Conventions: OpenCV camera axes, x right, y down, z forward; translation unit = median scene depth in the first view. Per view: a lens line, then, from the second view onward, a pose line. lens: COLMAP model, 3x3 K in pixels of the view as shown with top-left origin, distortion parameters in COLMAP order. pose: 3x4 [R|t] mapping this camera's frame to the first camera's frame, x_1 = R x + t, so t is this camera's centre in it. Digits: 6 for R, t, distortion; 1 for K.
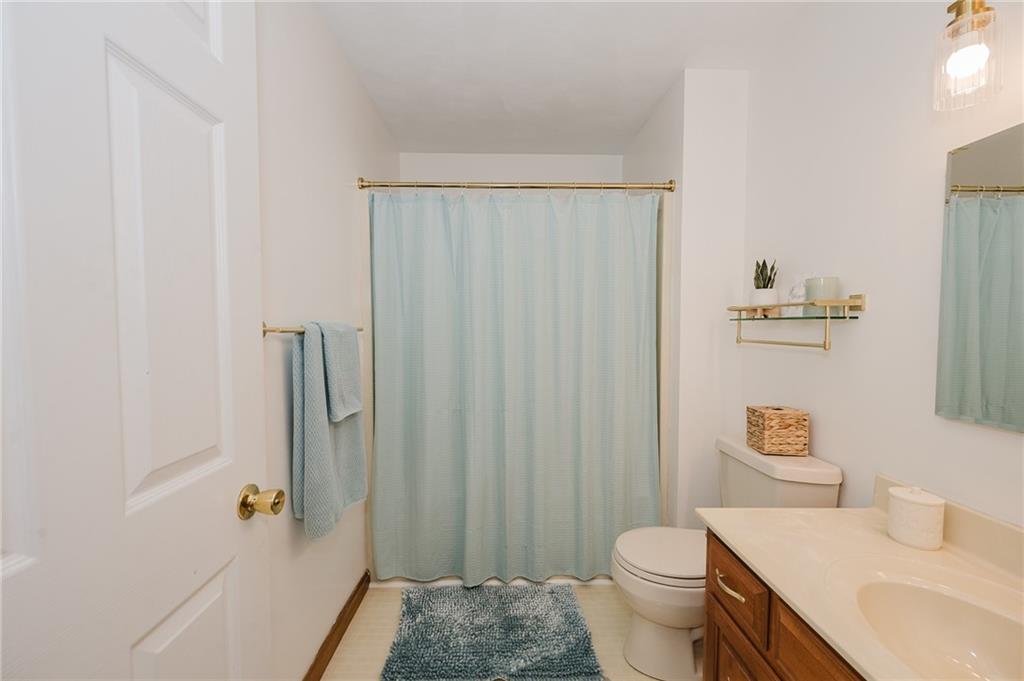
lens RADIAL K [[421.2, 0, 518.6], [0, 421.2, 328.3], [0, 0, 1]] dist [-0.001598, -0.000063]
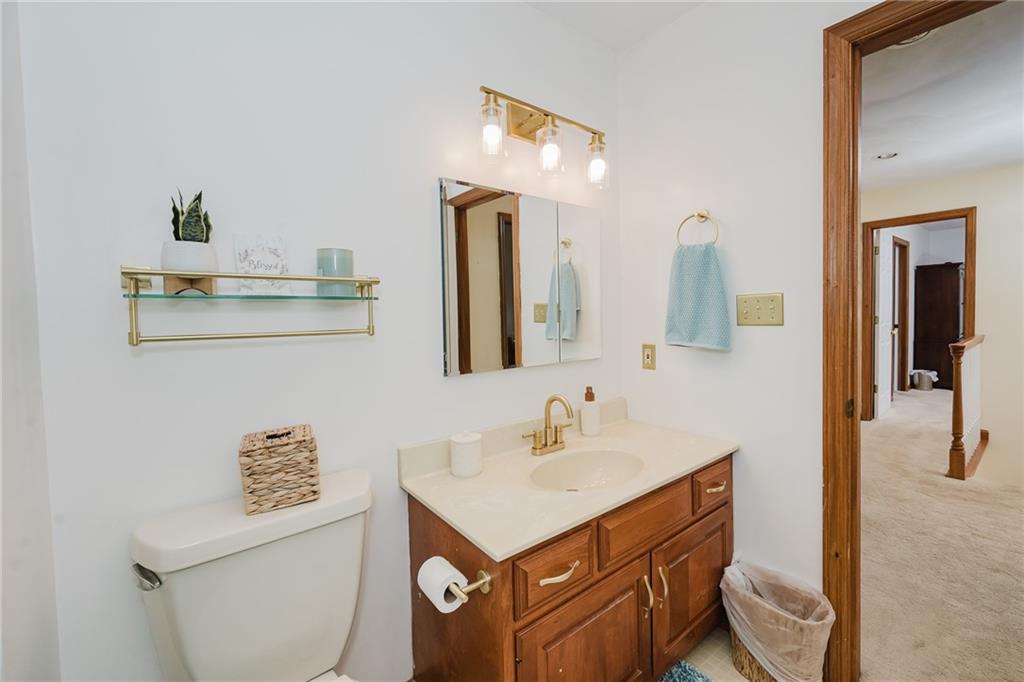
lens RADIAL K [[421.2, 0, 518.6], [0, 421.2, 328.8], [0, 0, 1]] dist [-0.001598, -0.000063]
pose [[-0.588837, -0.024831, 0.807870, -0.130463], [0.018527, 0.998851, 0.044205, 0.003694], [-0.808039, 0.040997, -0.587700, 1.019069]]
